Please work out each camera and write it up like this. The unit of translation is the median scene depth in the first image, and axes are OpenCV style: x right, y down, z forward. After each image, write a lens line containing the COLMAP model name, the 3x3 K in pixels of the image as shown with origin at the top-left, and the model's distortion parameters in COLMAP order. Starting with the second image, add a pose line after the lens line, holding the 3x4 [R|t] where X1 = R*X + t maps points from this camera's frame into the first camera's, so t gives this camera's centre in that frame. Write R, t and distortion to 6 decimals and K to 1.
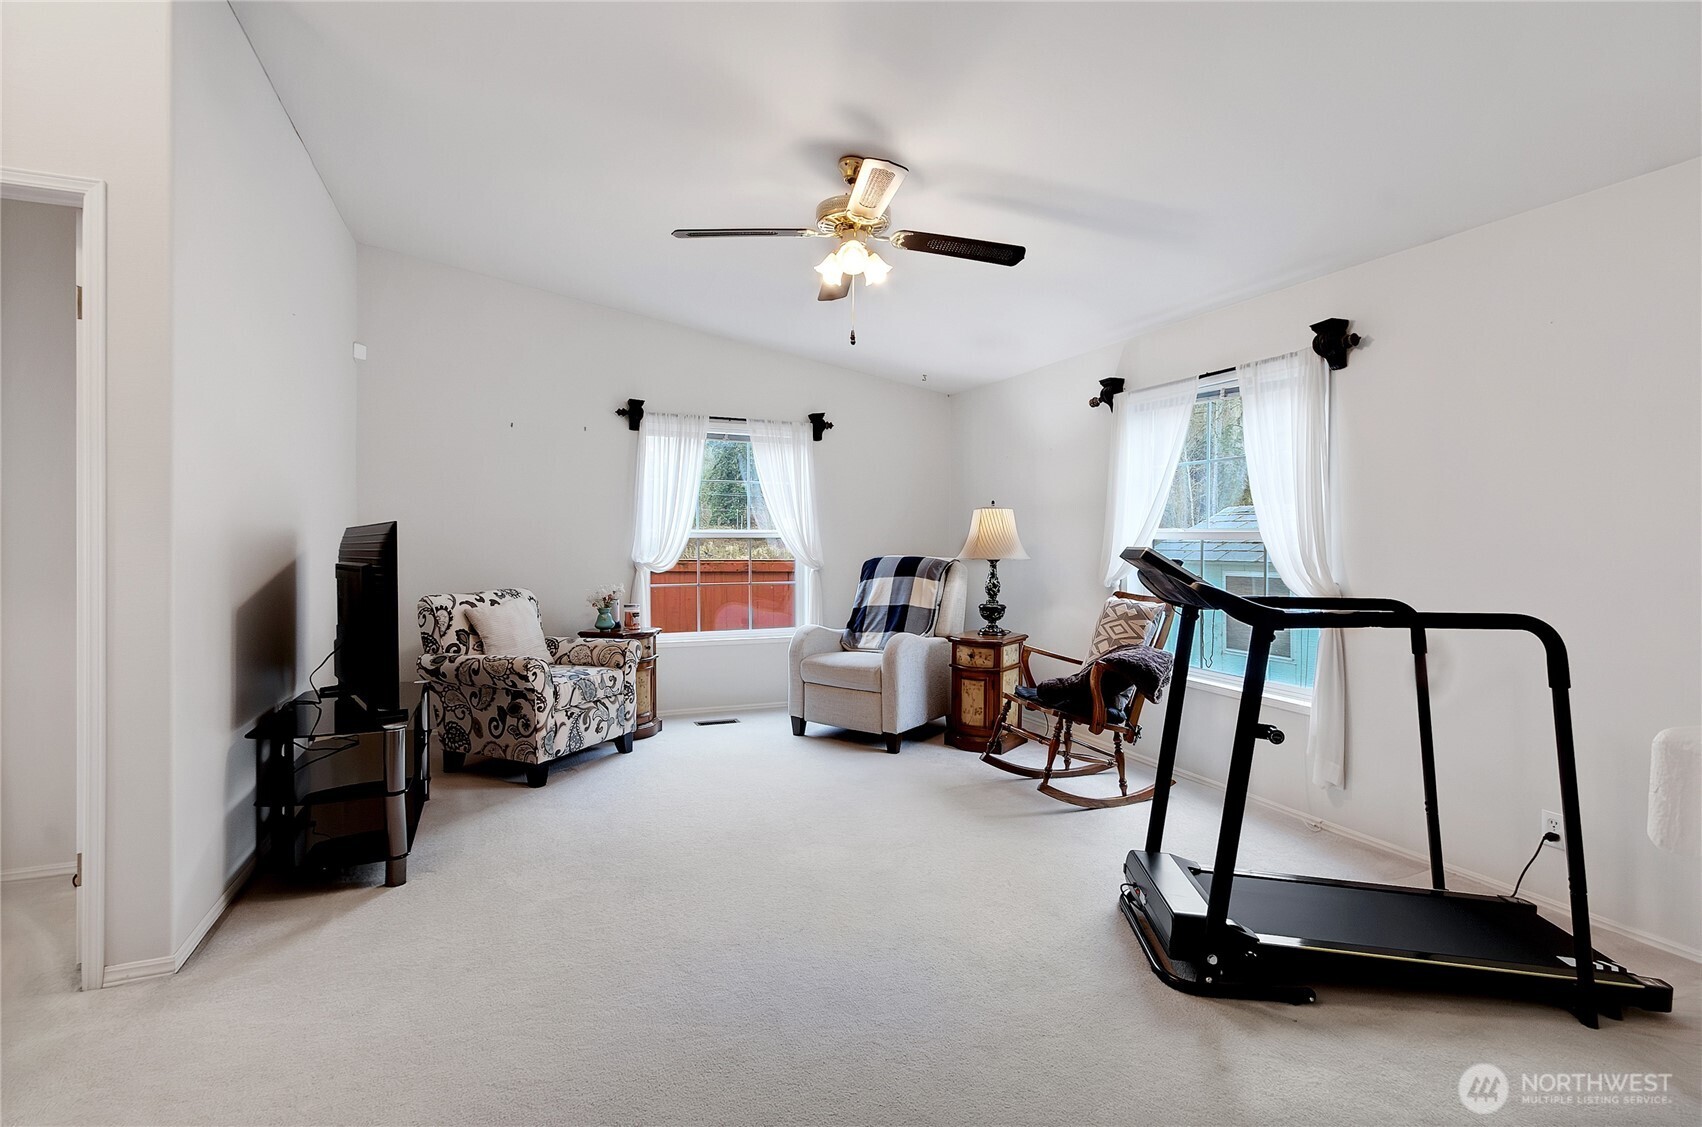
lens RADIAL K [[794.3, 0, 838.7], [0, 794.3, 545.0], [0, 0, 1]] dist [0.007094, 0.000750]
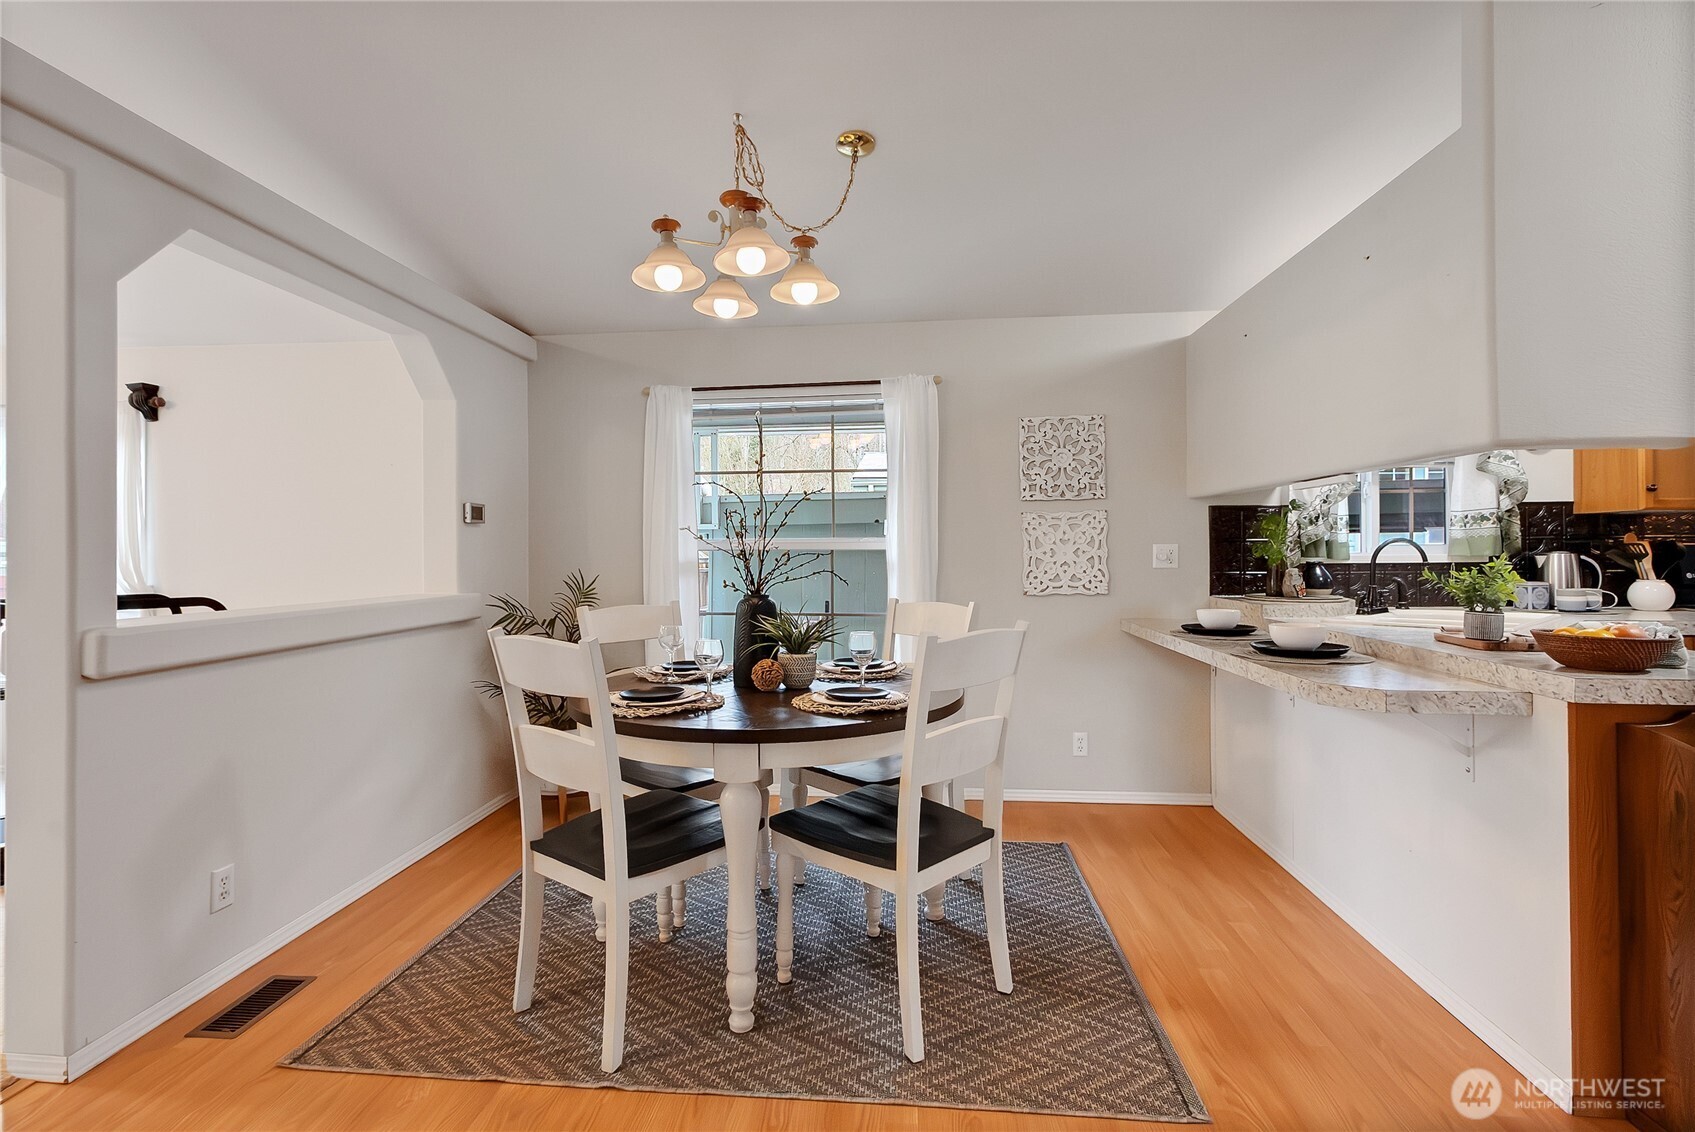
lens RADIAL K [[789.6, 0, 831.1], [0, 789.6, 550.9], [0, 0, 1]] dist [0.004931, -0.001223]
pose [[0.468842, -0.003376, 0.883275, -0.001767], [0.010338, 0.999945, -0.001665, 0.003816], [-0.883221, 0.009912, 0.468852, -0.392429]]
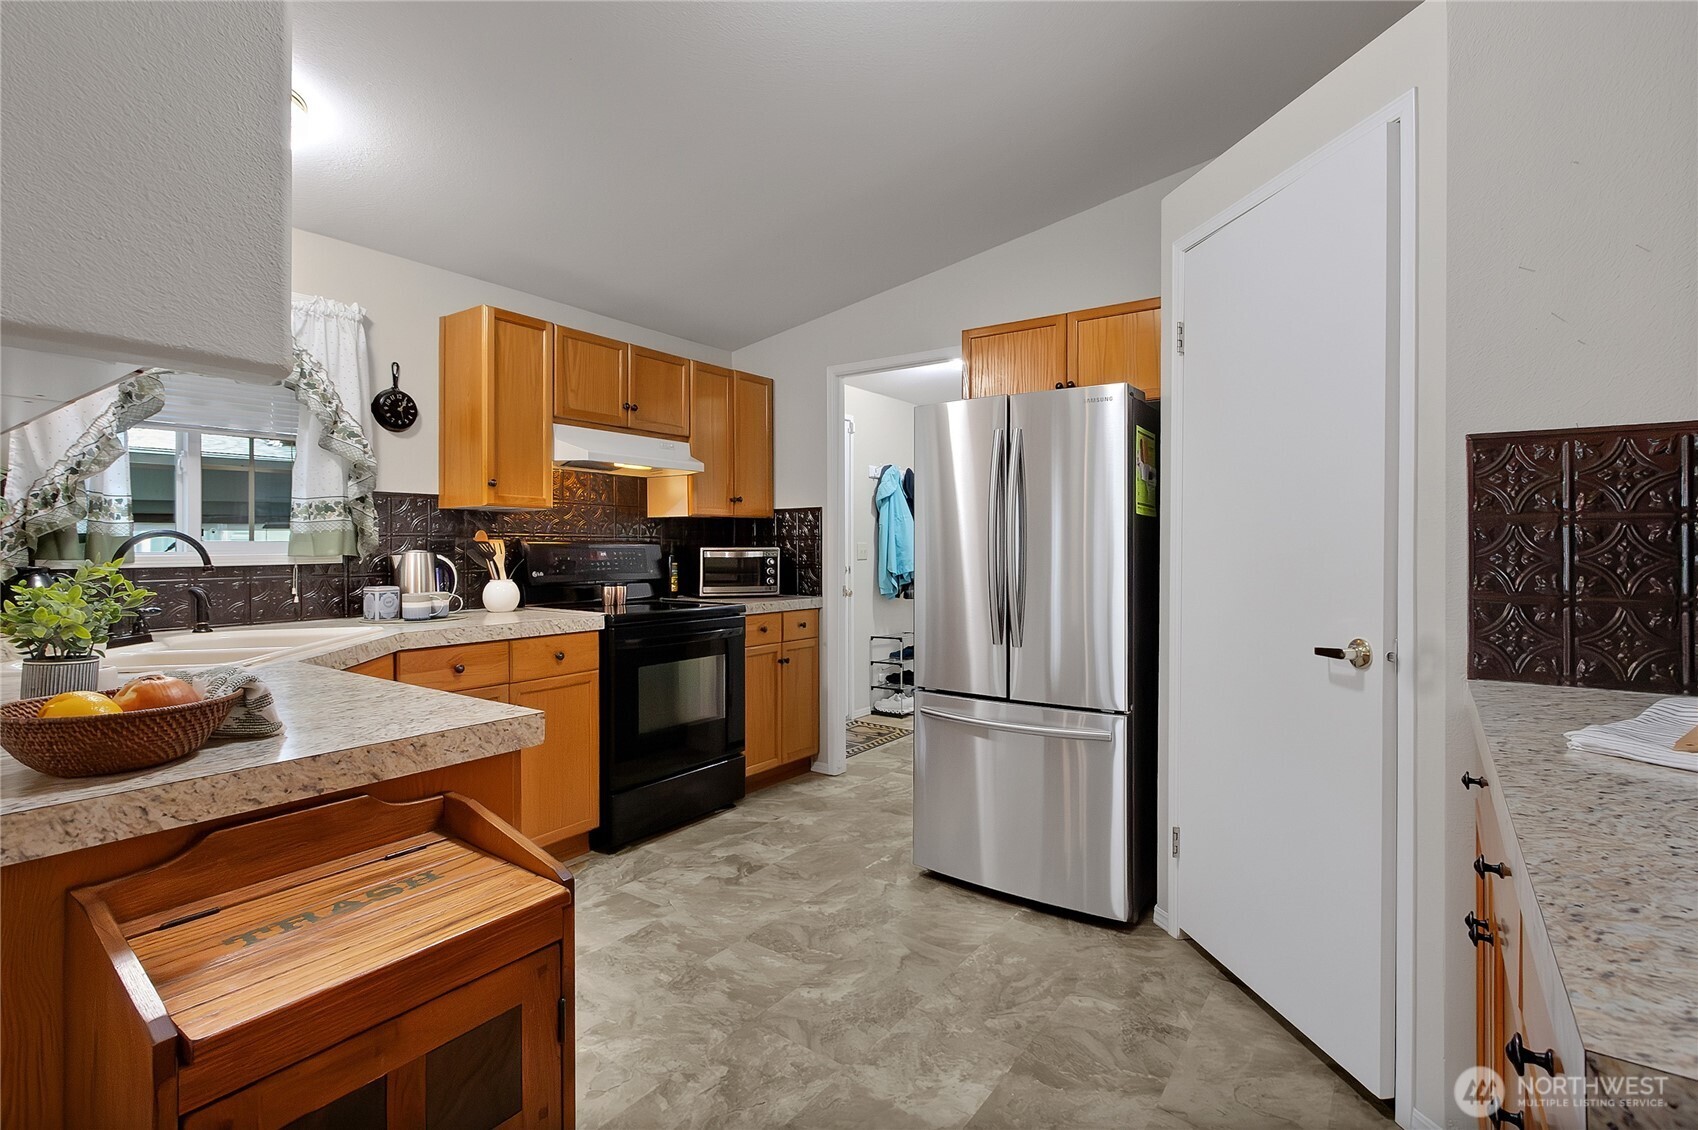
lens RADIAL K [[791.0, 0, 844.5], [0, 791.0, 548.8], [0, 0, 1]] dist [0.004931, -0.001223]
pose [[-0.527836, -0.003980, 0.849337, 0.231629], [0.004907, 0.999958, 0.007735, 0.005633], [-0.849332, 0.008250, -0.527795, -0.596456]]
